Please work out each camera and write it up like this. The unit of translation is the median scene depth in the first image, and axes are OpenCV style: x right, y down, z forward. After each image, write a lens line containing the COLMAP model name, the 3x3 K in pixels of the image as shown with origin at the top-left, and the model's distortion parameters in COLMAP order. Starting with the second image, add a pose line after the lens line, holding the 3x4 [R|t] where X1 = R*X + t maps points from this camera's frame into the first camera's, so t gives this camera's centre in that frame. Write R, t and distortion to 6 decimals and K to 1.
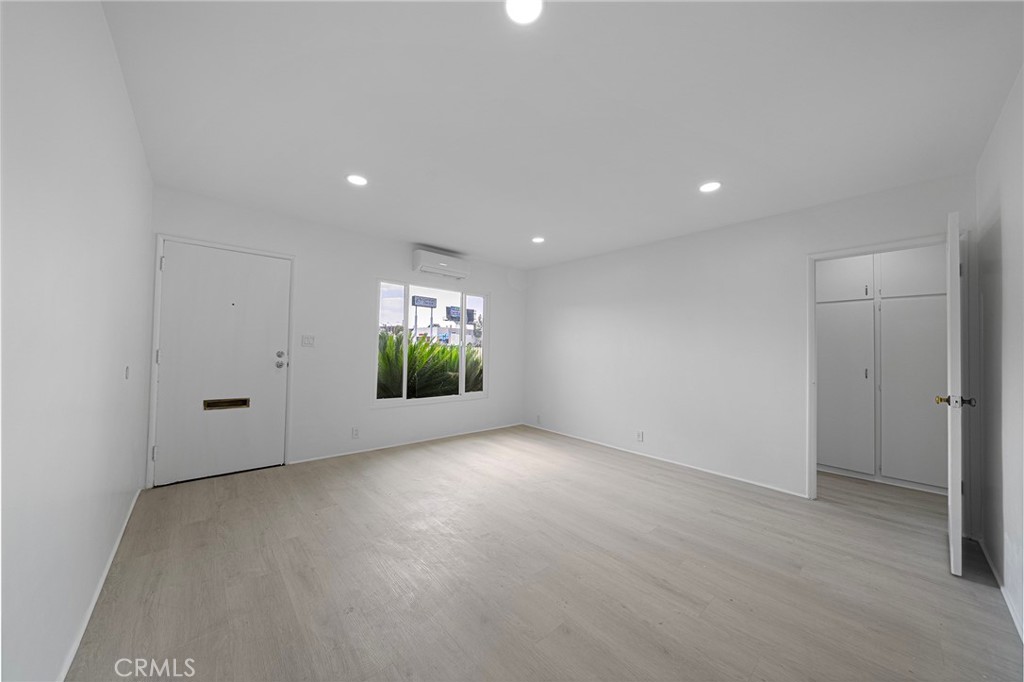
lens RADIAL K [[350.3, 0, 507.2], [0, 350.3, 342.2], [0, 0, 1]] dist [0.000218, -0.000110]
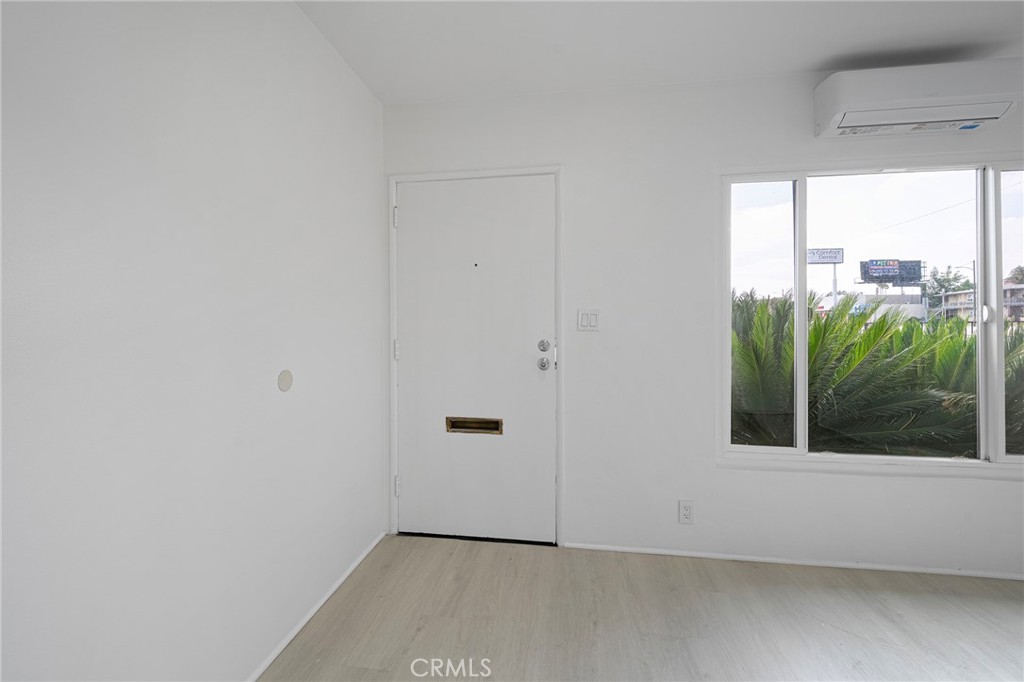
lens RADIAL K [[417.9, 0, 513.2], [0, 417.9, 330.9], [0, 0, 1]] dist [-0.003001, 0.000312]
pose [[0.649290, -0.020591, -0.760262, -0.137213], [0.033586, 0.999435, 0.001616, 0.006434], [0.759799, -0.026584, 0.649615, 0.423085]]
